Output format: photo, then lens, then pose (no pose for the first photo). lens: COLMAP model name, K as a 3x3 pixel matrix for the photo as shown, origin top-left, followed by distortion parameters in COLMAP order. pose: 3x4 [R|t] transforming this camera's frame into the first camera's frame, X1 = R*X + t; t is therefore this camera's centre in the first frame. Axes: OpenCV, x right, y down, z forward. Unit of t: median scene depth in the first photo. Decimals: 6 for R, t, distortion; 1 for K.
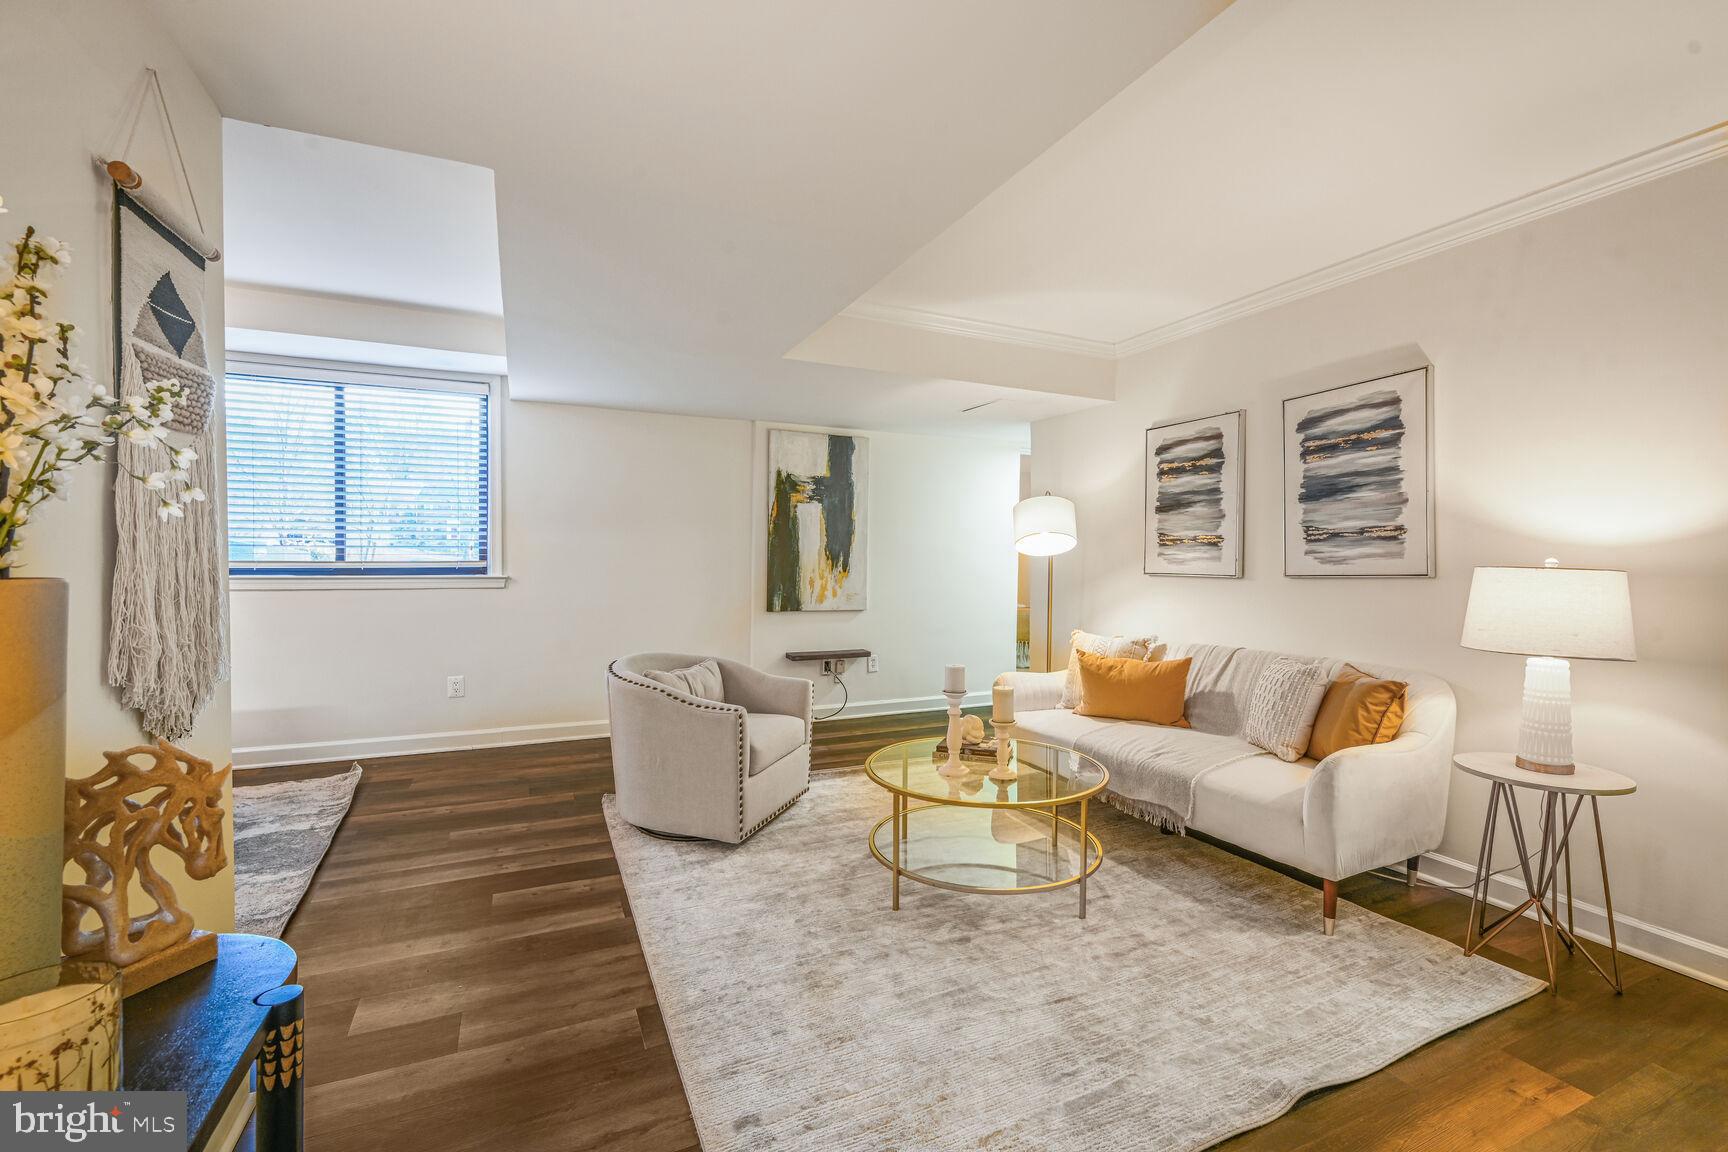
lens RADIAL K [[767.3, 0, 864.0], [0, 767.3, 576.0], [0, 0, 1]] dist [0.012734, -0.000027]
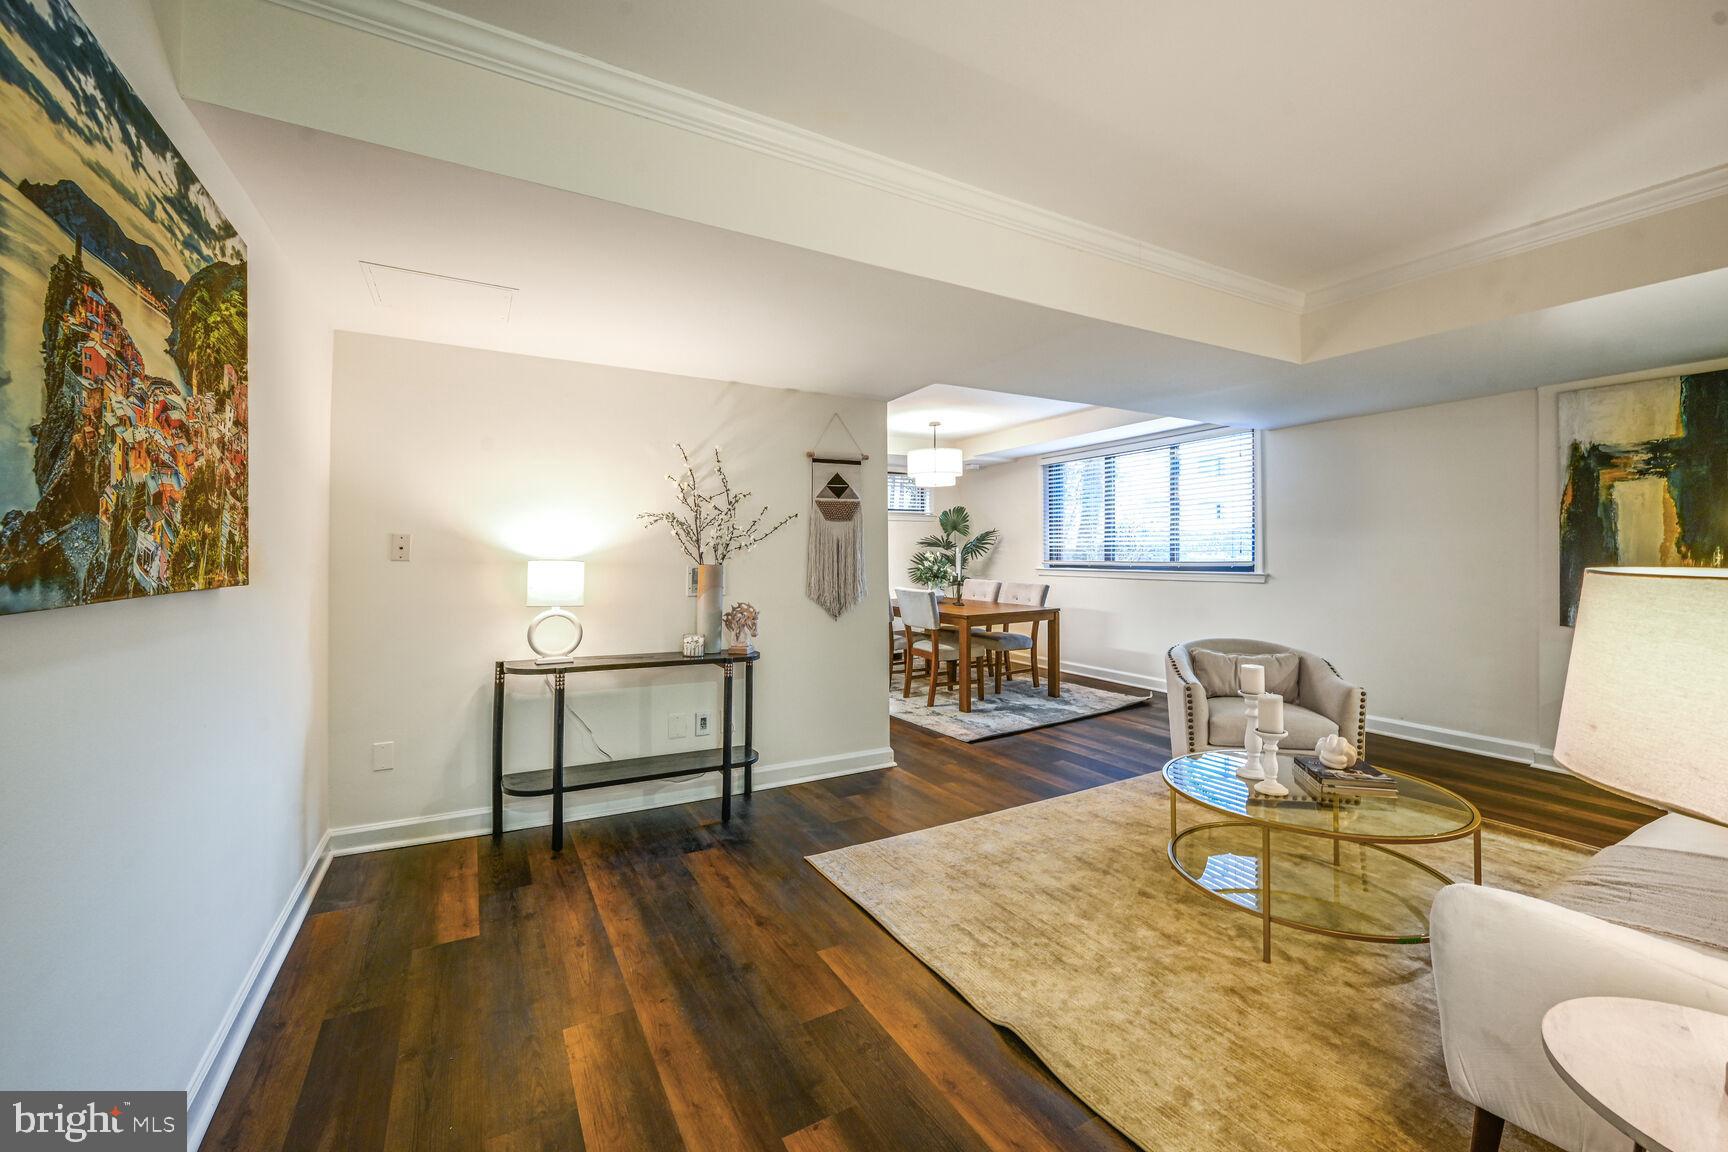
lens RADIAL K [[689.5, 0, 856.5], [0, 689.5, 551.2], [0, 0, 1]] dist [0.001941, 0.000147]
pose [[0.084519, -0.017123, -0.996275, 0.820917], [-0.019708, 0.999628, -0.018853, -0.002474], [0.996227, 0.021228, 0.084150, 0.353040]]
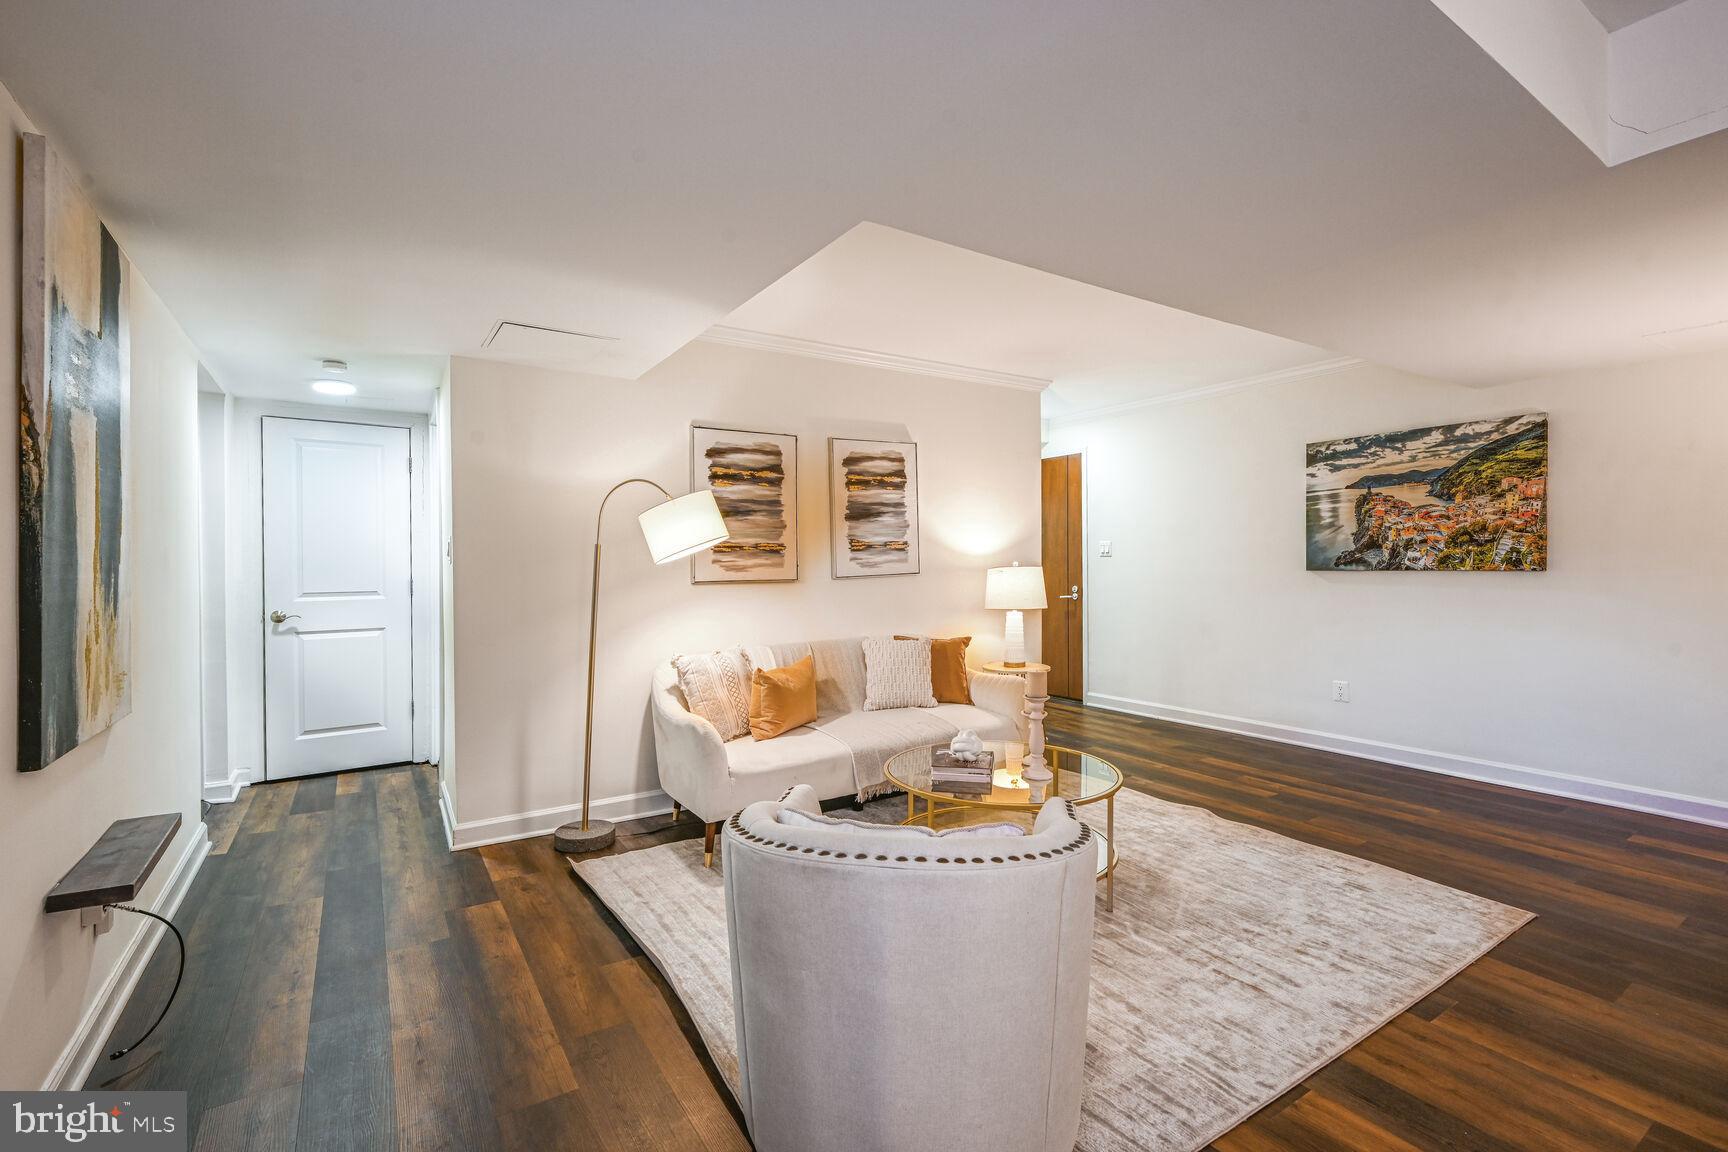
lens RADIAL K [[767.3, 0, 864.0], [0, 767.3, 576.0], [0, 0, 1]] dist [0.012734, -0.000027]
pose [[-0.149067, -0.020312, 0.988618, -0.713092], [0.032544, 0.999147, 0.025436, -0.033896], [-0.988291, 0.035965, -0.148279, 1.159207]]
